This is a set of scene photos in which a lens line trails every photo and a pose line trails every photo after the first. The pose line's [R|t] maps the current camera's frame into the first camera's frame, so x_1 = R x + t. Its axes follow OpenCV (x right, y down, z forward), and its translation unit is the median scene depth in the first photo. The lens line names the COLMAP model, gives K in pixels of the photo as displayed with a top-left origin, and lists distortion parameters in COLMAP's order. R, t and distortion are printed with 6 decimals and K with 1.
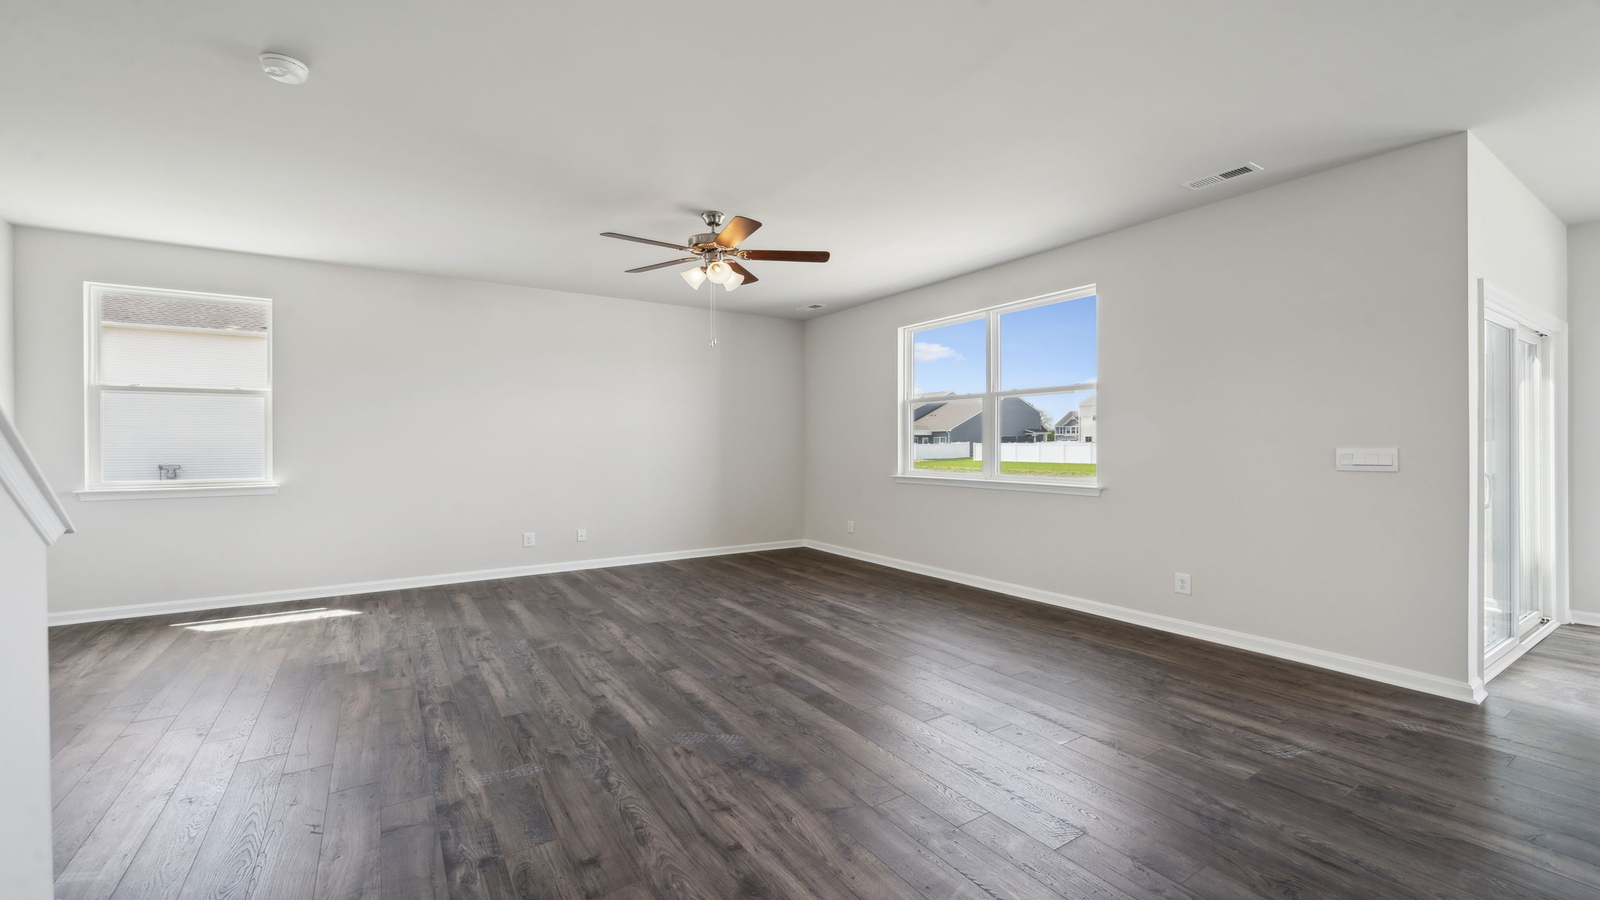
lens RADIAL K [[648.9, 0, 786.4], [0, 648.9, 449.6], [0, 0, 1]] dist [-0.001049, -0.000277]
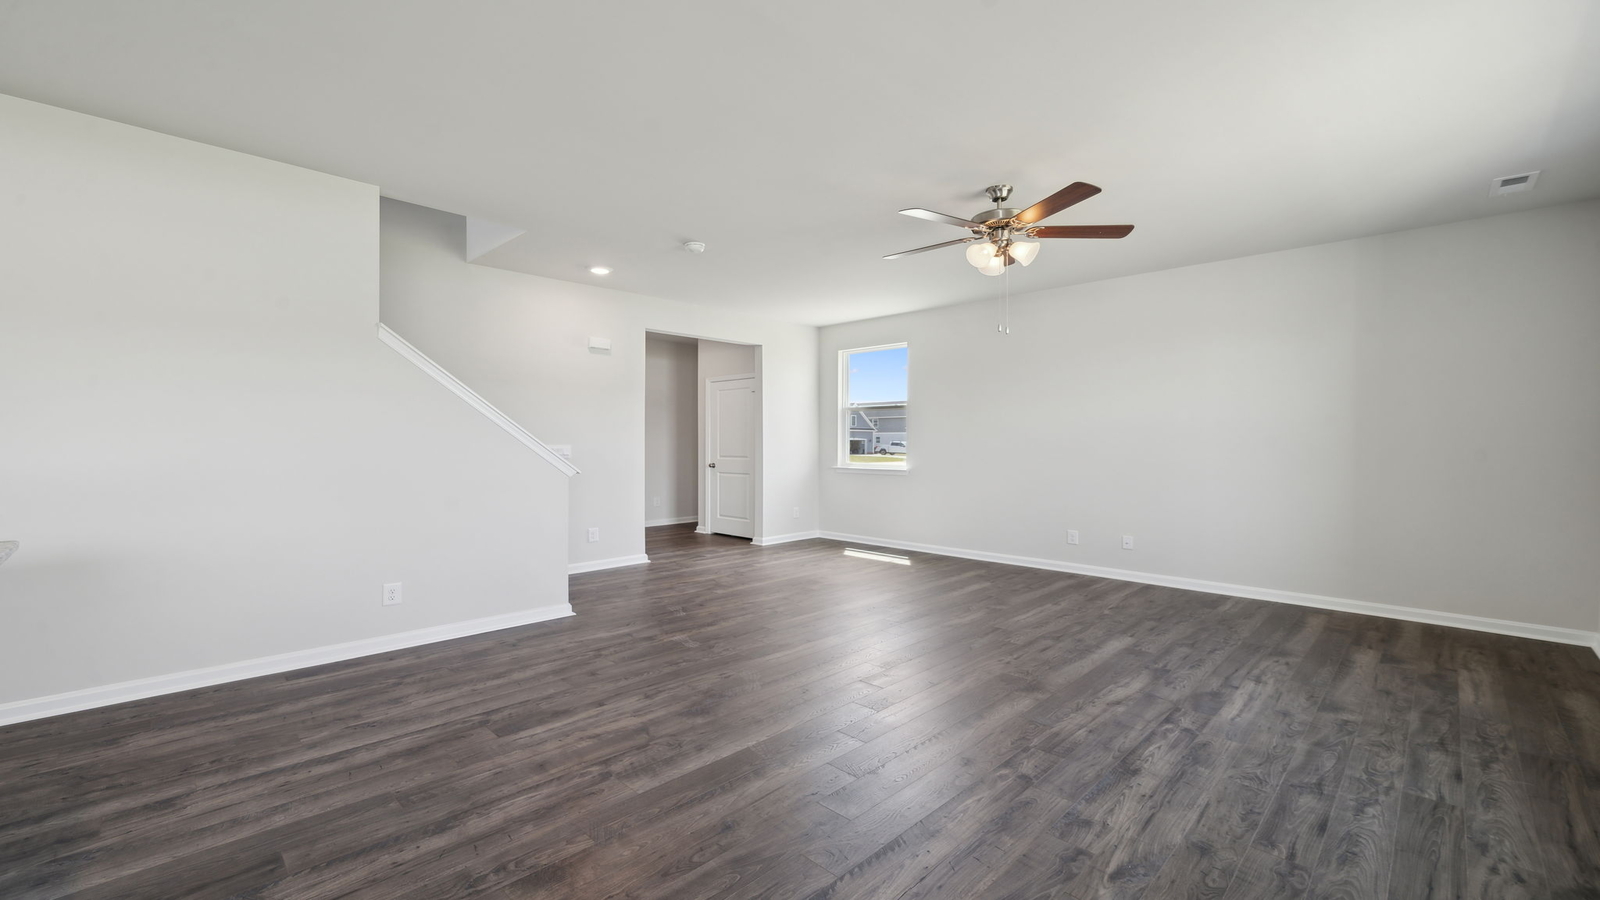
lens RADIAL K [[648.9, 0, 792.4], [0, 648.9, 456.1], [0, 0, 1]] dist [-0.001049, -0.000277]
pose [[0.211425, 0.023832, -0.977104, 0.683719], [-0.009662, 0.999705, 0.022293, -0.006744], [0.977347, 0.004728, 0.211592, 0.505132]]
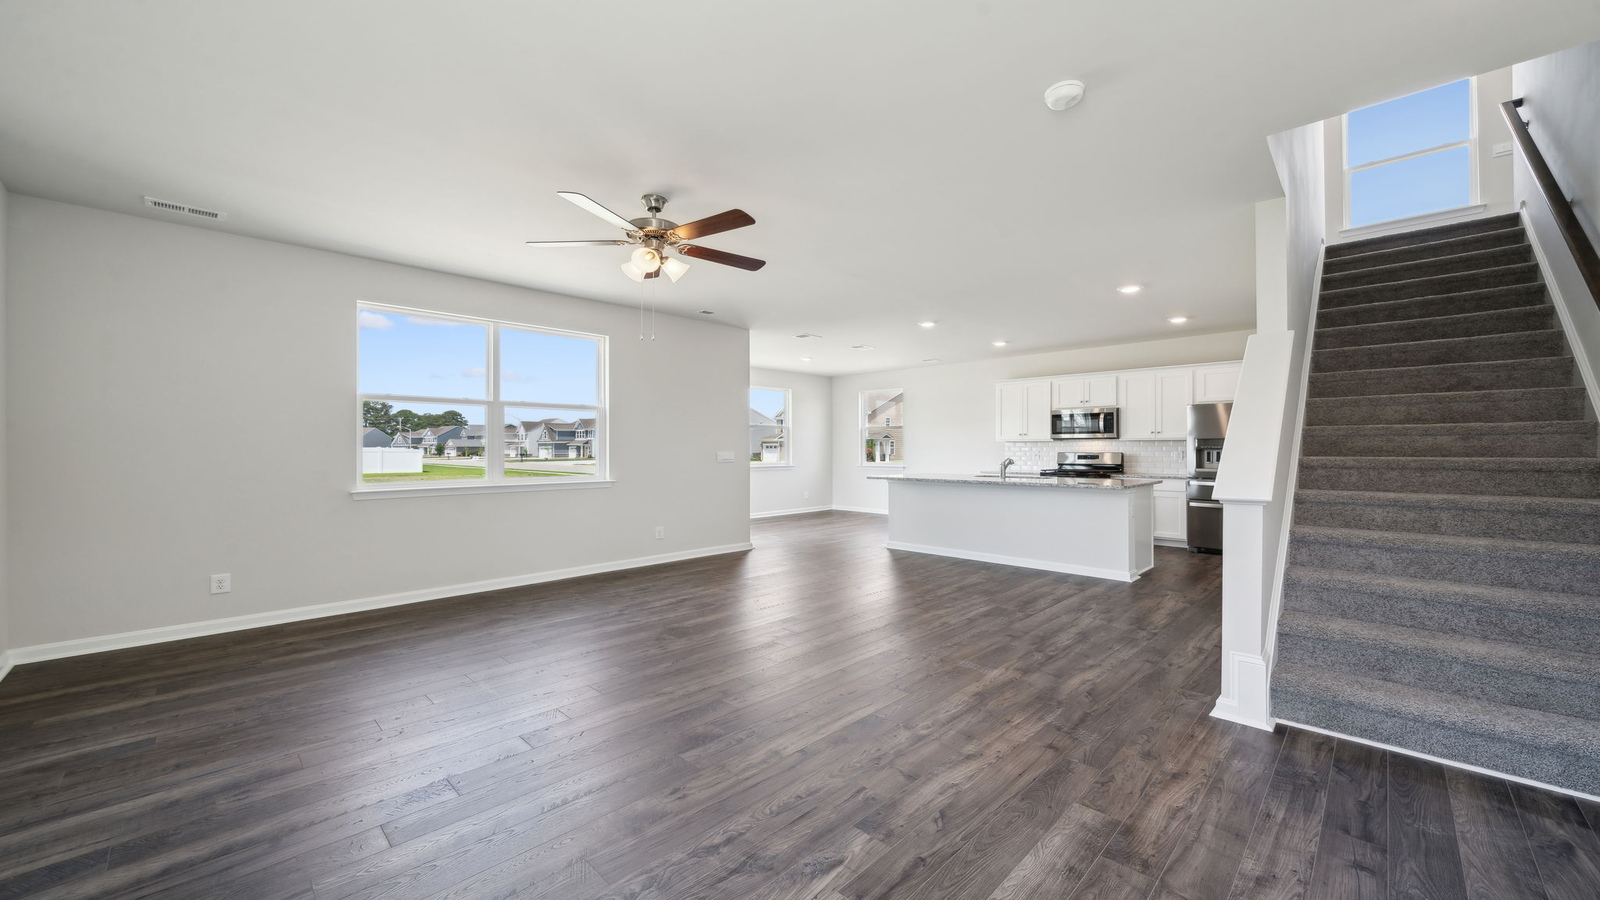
lens RADIAL K [[597.5, 0, 801.0], [0, 597.5, 460.7], [0, 0, 1]] dist [0.002704, 0.000040]
pose [[-0.230281, -0.017879, 0.972960, -0.933463], [0.007387, 0.999770, 0.020120, -0.007292], [-0.973096, 0.011821, -0.230096, 0.950778]]
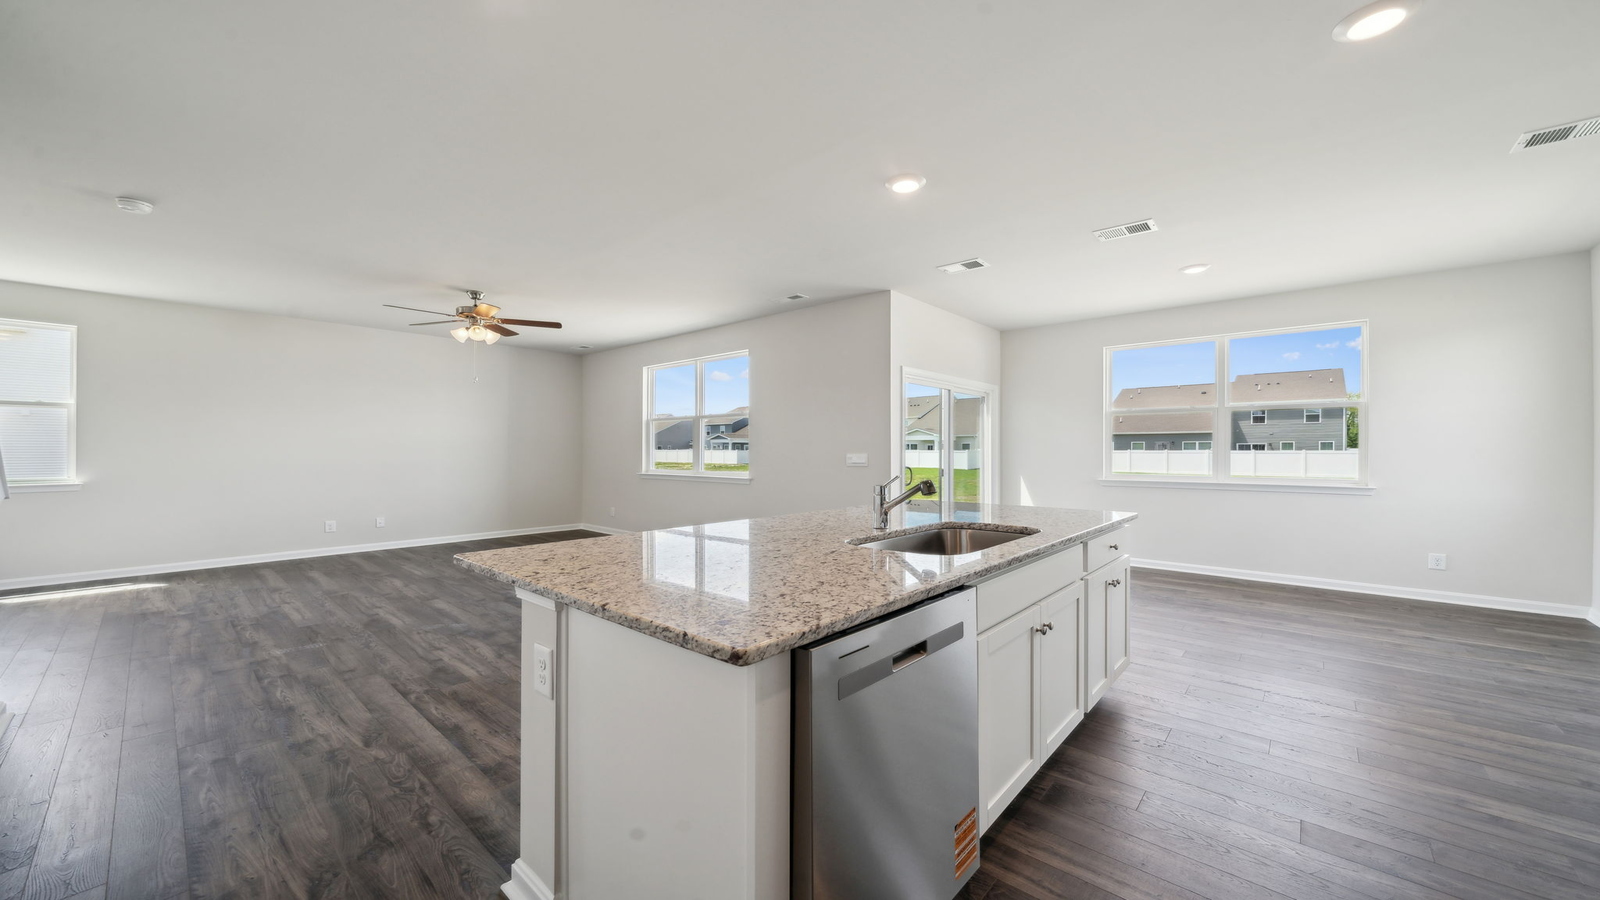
lens RADIAL K [[587.3, 0, 790.8], [0, 587.3, 450.8], [0, 0, 1]] dist [-0.006655, 0.001145]
pose [[0.963698, 0.004134, 0.266962, 0.210219], [-0.002015, 0.999964, -0.008211, 0.002508], [-0.266987, 0.007375, 0.963672, -0.433867]]
